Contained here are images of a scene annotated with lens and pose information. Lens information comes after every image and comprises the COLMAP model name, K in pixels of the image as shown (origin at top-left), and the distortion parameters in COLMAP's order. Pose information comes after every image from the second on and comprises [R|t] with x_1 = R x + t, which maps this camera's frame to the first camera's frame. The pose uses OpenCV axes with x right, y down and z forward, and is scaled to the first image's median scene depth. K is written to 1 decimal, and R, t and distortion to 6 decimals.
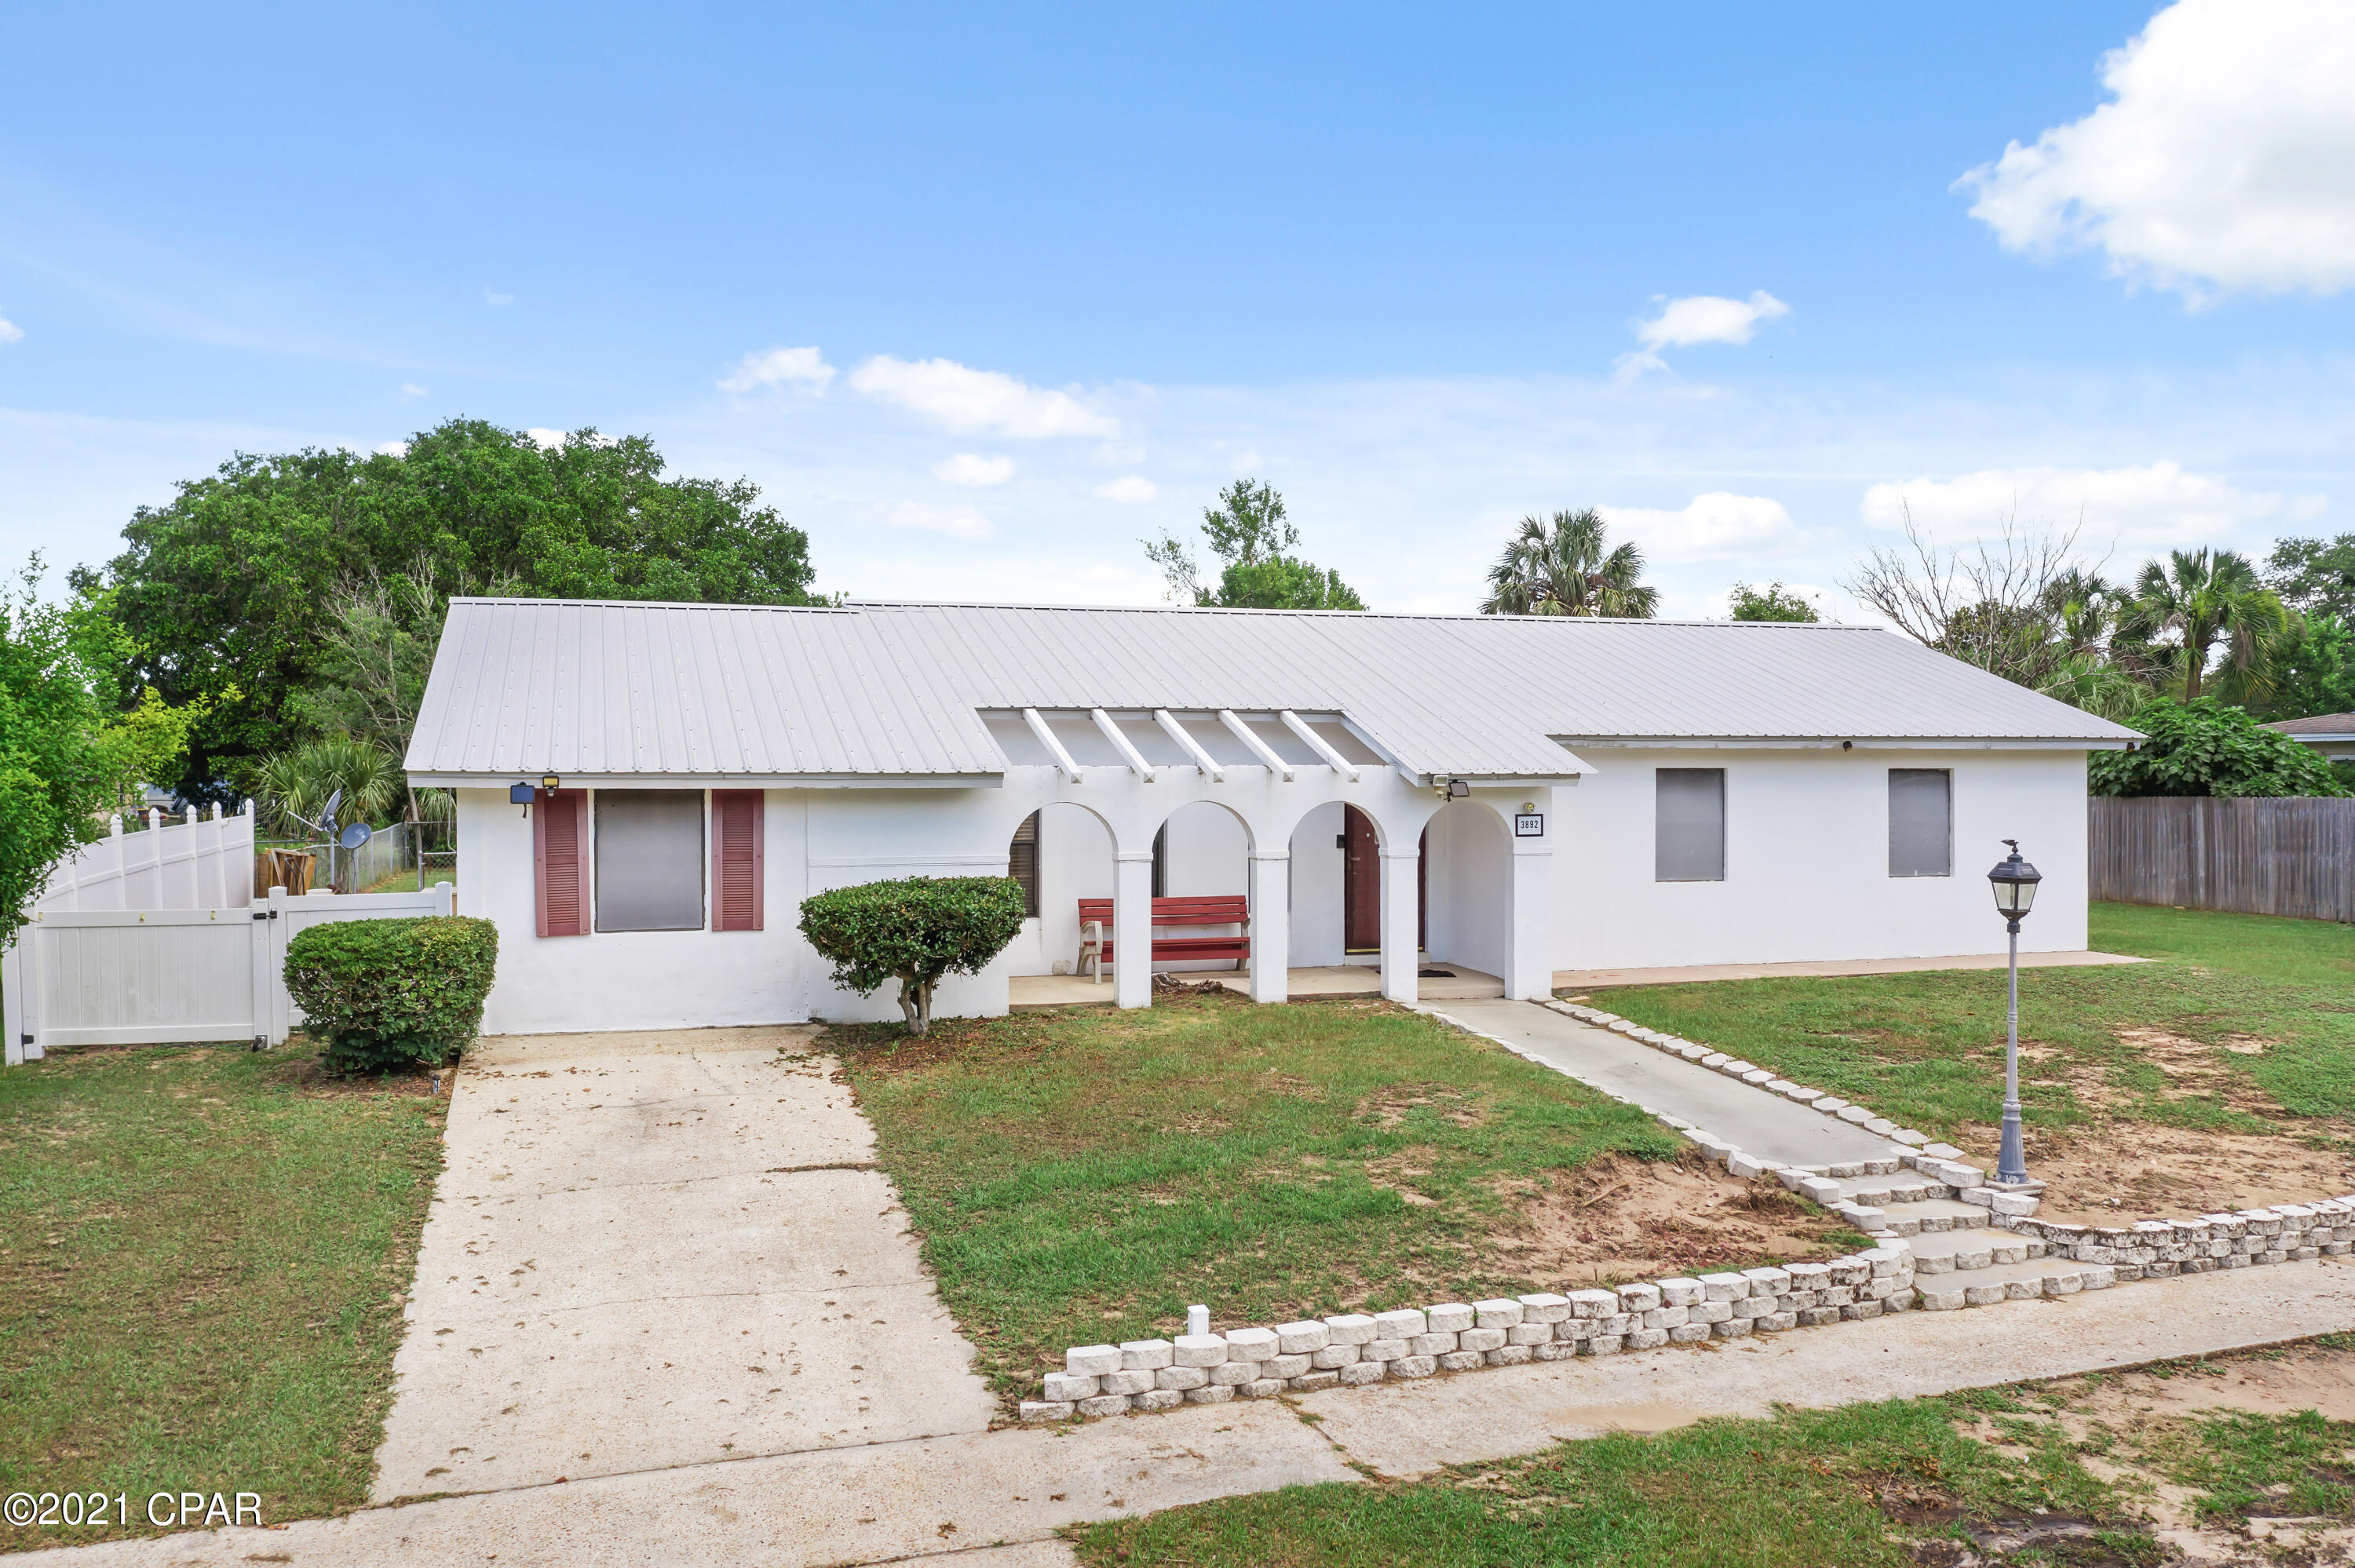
lens RADIAL K [[1864.1, 0, 1180.8], [0, 1864.1, 779.1], [0, 0, 1]] dist [-0.022591, 0.009105]
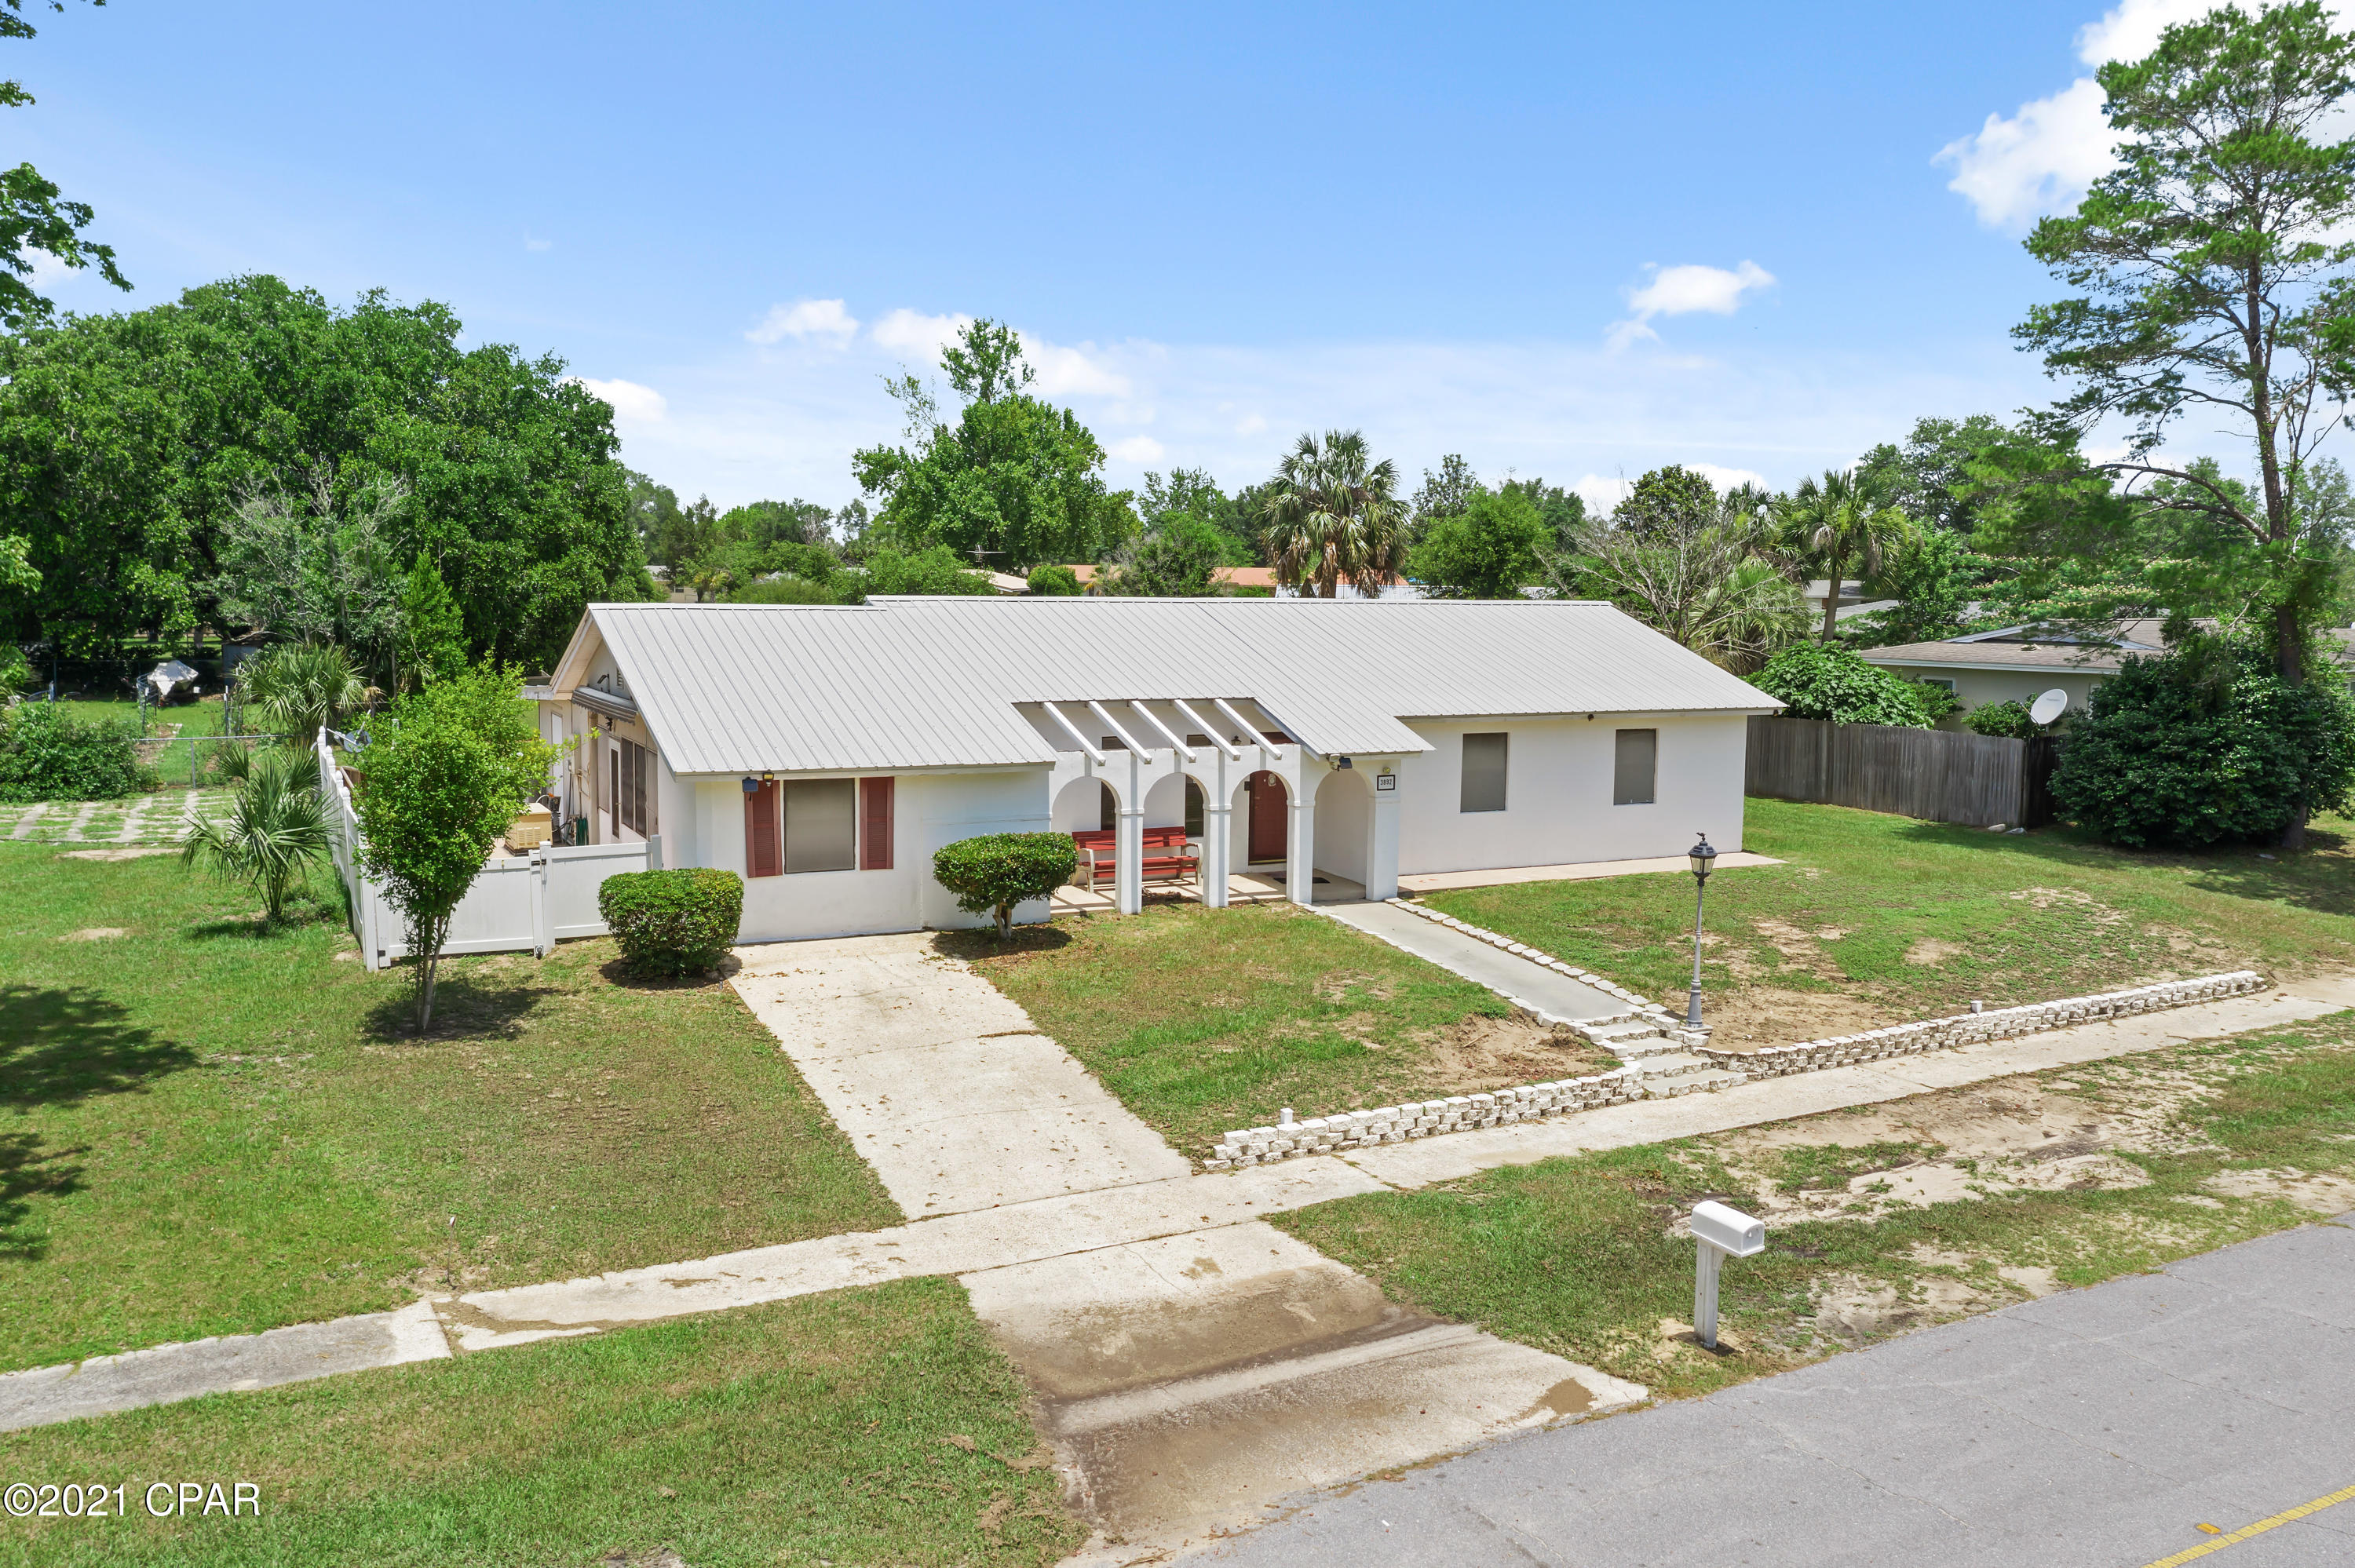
lens RADIAL K [[1864.1, 0, 1180.8], [0, 1864.1, 779.1], [0, 0, 1]] dist [-0.022591, 0.009105]
pose [[0.987365, -0.002538, 0.158442, -0.318960], [-0.013422, 0.994939, 0.099582, -0.189822], [-0.157893, -0.100450, 0.982334, -0.647615]]
